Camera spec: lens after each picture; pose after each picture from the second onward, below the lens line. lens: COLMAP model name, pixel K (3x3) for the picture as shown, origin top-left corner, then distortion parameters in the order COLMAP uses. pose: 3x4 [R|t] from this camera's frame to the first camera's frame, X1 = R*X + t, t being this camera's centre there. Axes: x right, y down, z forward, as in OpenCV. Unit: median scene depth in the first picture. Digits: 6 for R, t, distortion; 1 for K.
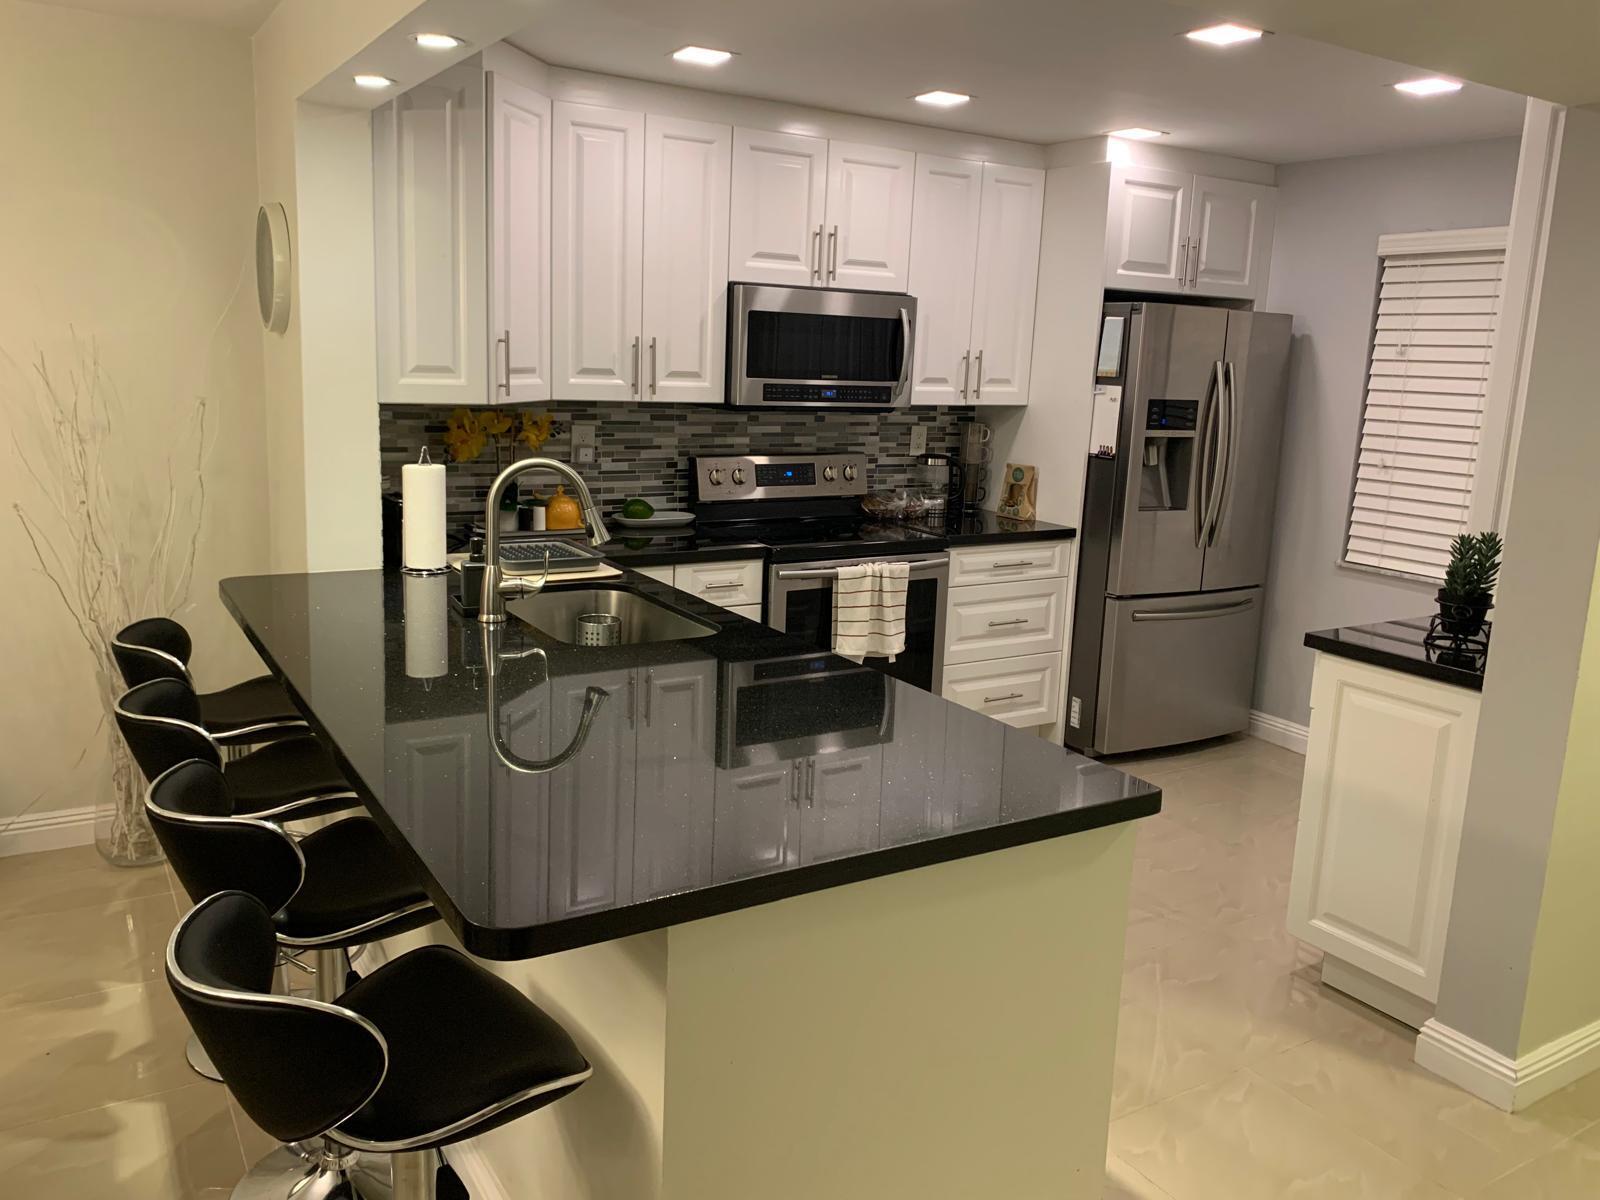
lens RADIAL K [[1221.5, 0, 802.1], [0, 1221.5, 592.5], [0, 0, 1]] dist [0.023897, -0.035370]
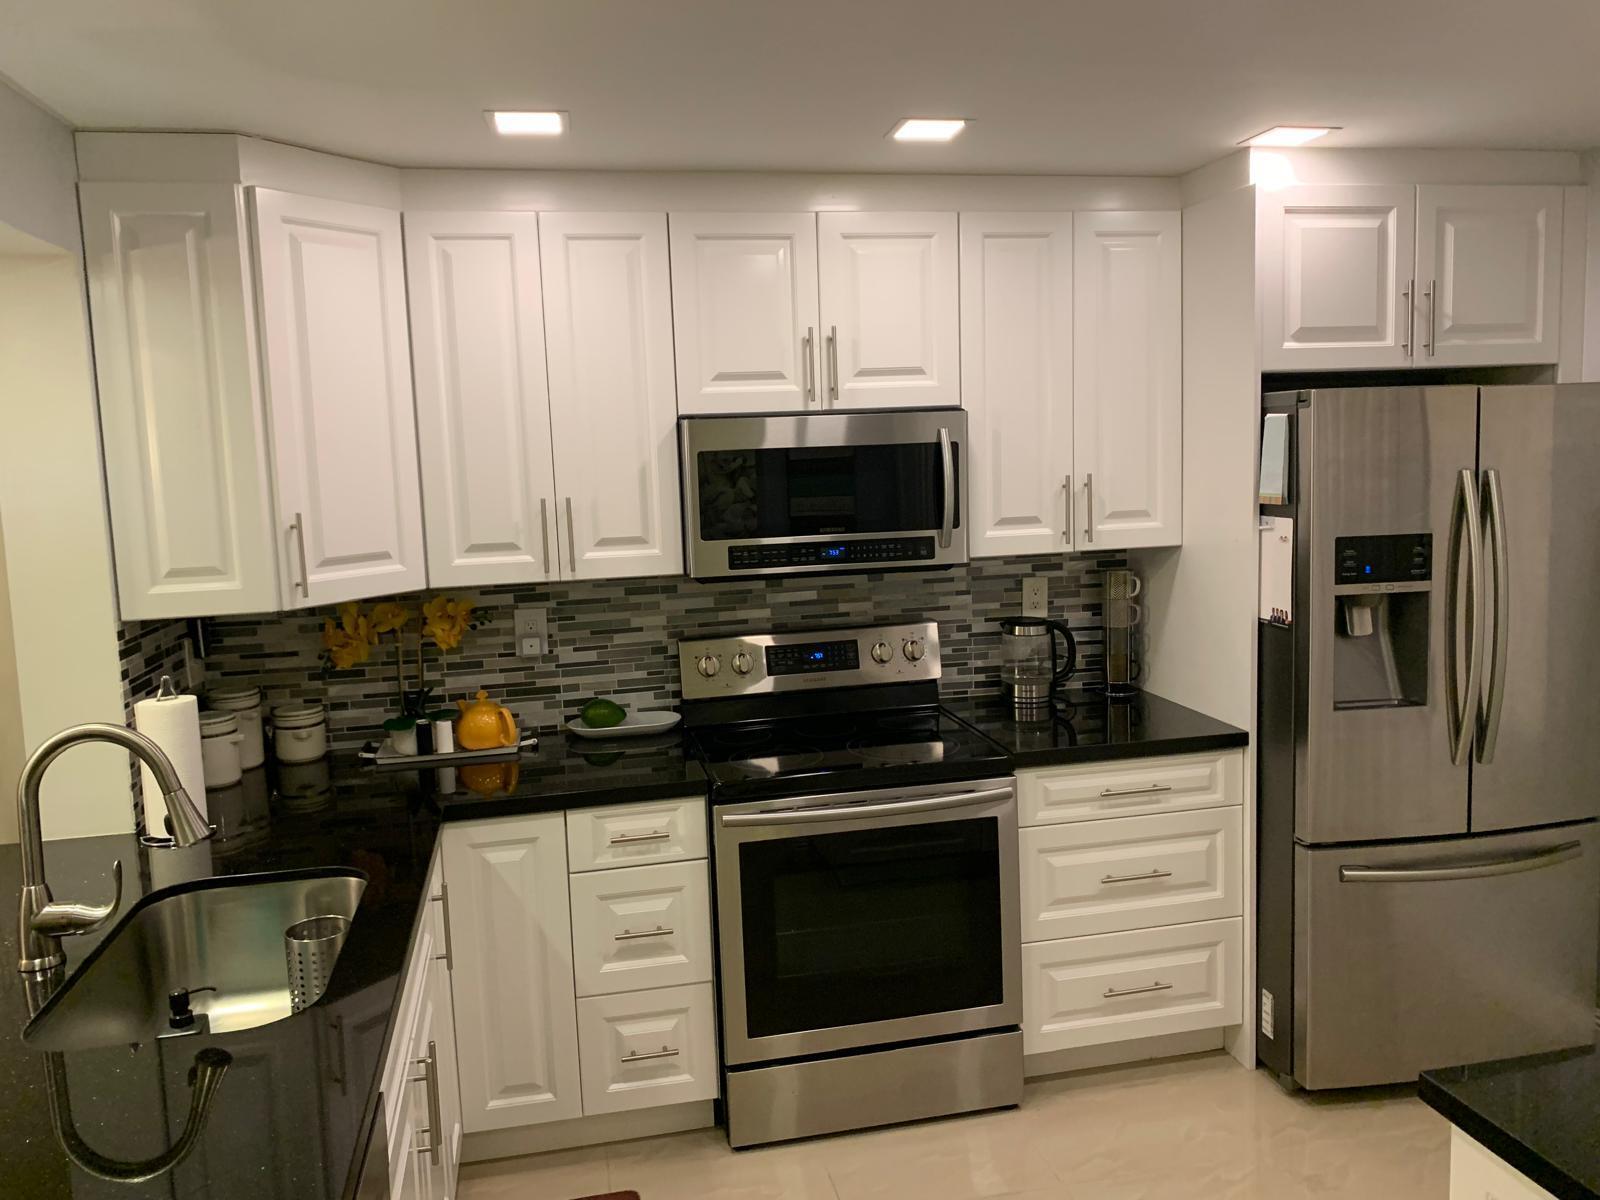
lens RADIAL K [[1221.5, 0, 794.2], [0, 1221.5, 580.0], [0, 0, 1]] dist [0.023897, -0.035370]
pose [[0.937088, -0.033977, -0.347436, 0.237401], [0.003863, 0.996200, -0.087004, -0.080873], [0.349072, 0.080188, 0.933659, 0.307188]]
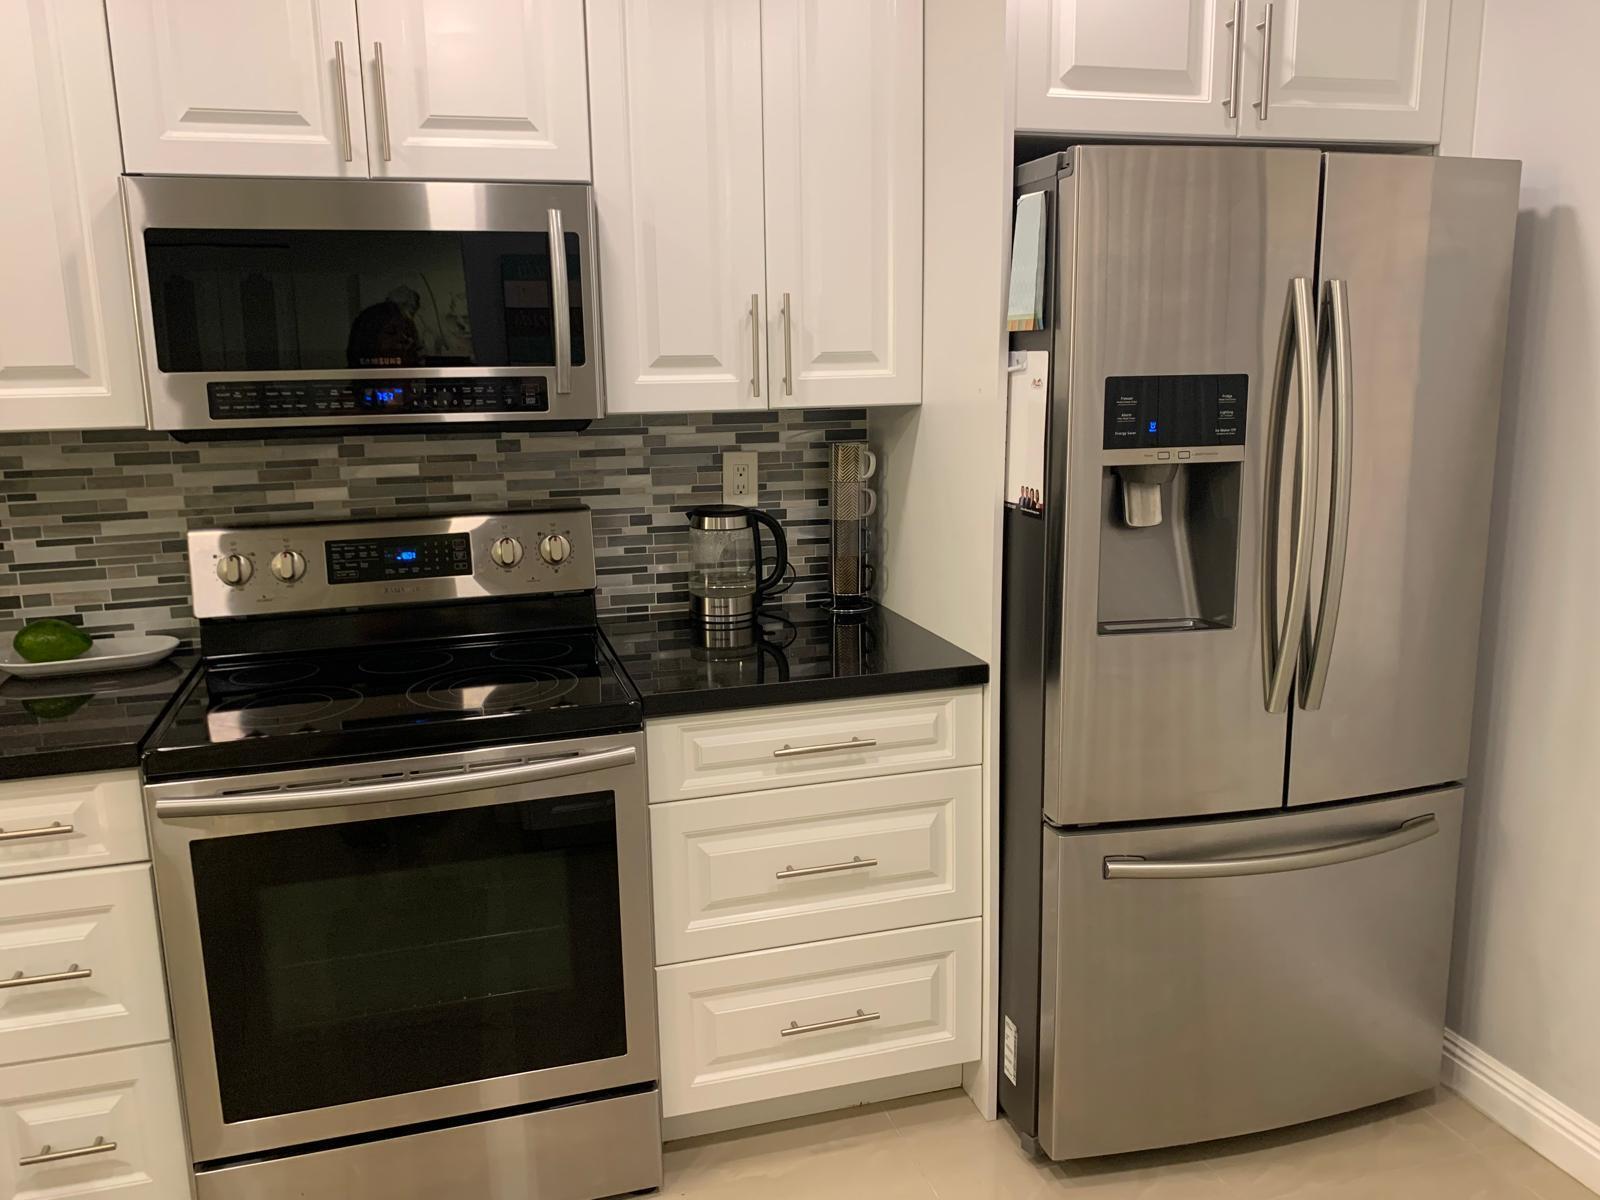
lens RADIAL K [[1221.5, 0, 785.3], [0, 1221.5, 592.2], [0, 0, 1]] dist [0.023897, -0.035370]
pose [[0.960569, -0.003007, -0.278026, 0.290687], [0.000388, 0.999955, -0.009476, -0.078742], [0.278042, 0.008994, 0.960527, 0.557281]]
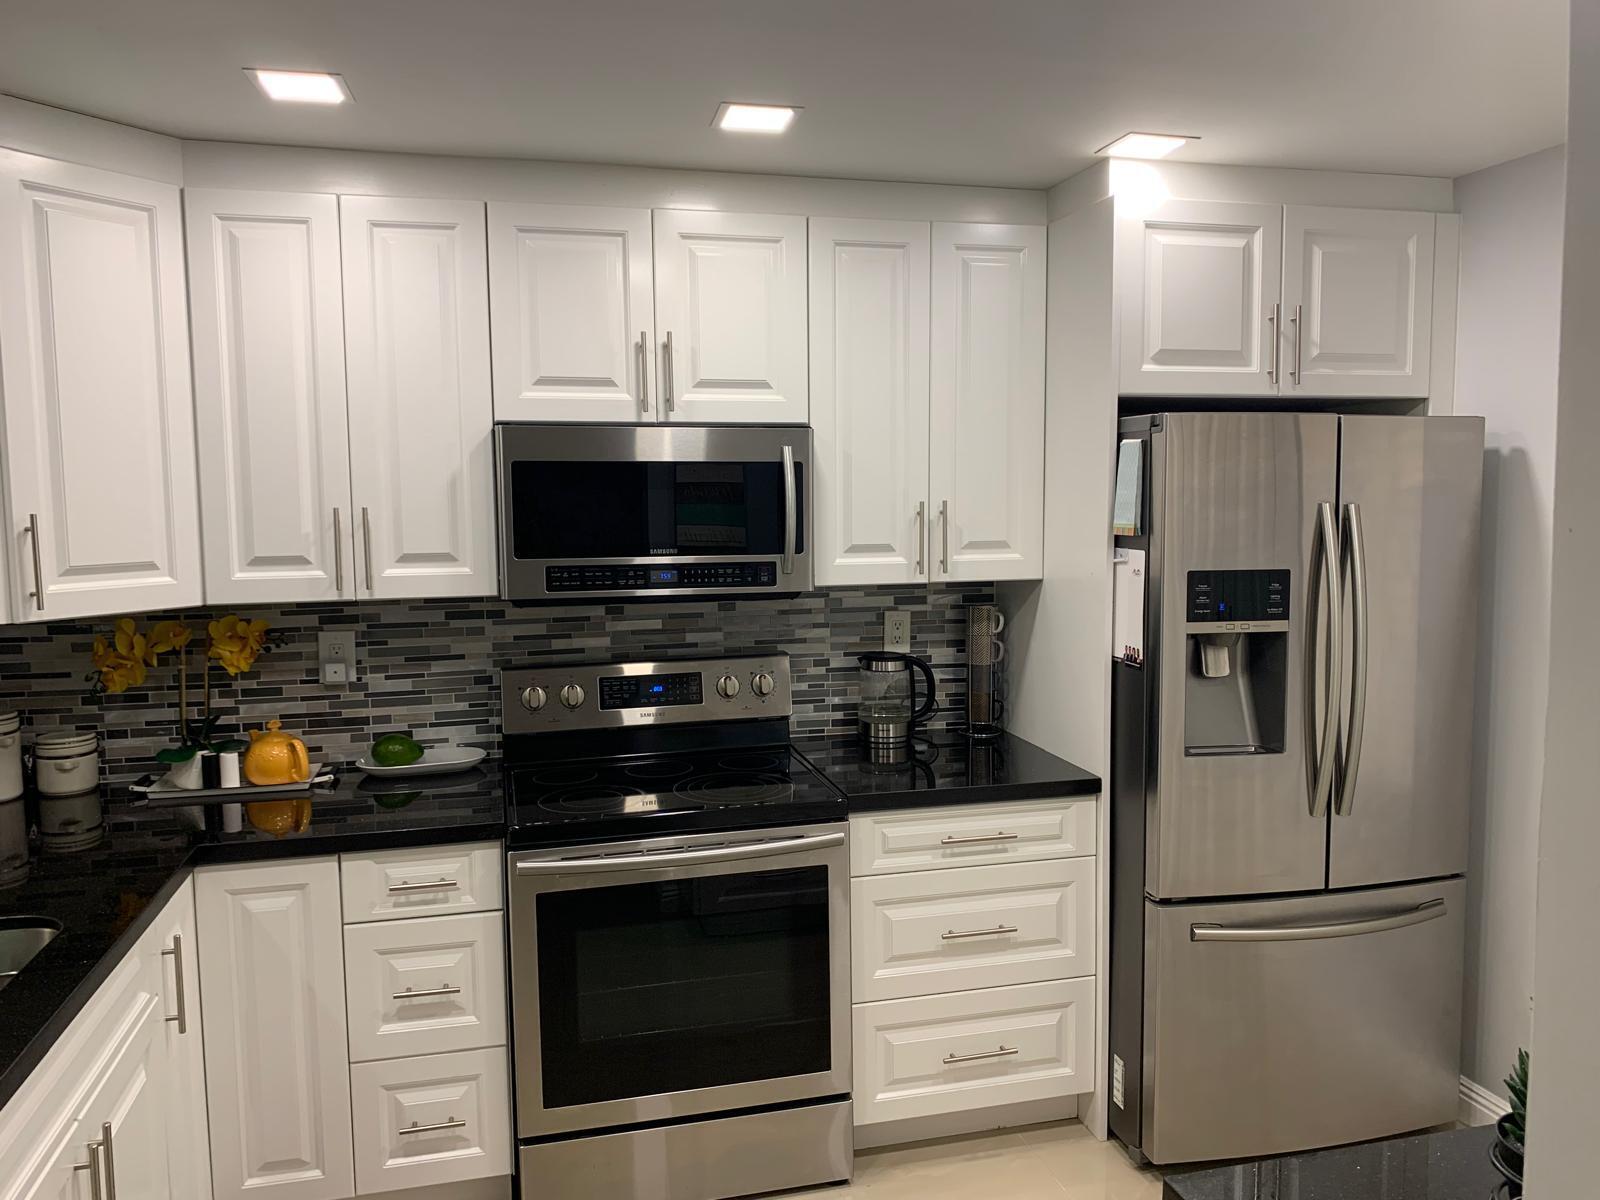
lens RADIAL K [[1221.5, 0, 809.5], [0, 1221.5, 596.7], [0, 0, 1]] dist [0.023897, -0.035370]
pose [[0.953705, -0.019394, -0.300119, 0.282687], [-0.013744, 0.994066, -0.107911, -0.078043], [0.300431, 0.107040, 0.947778, 0.377510]]
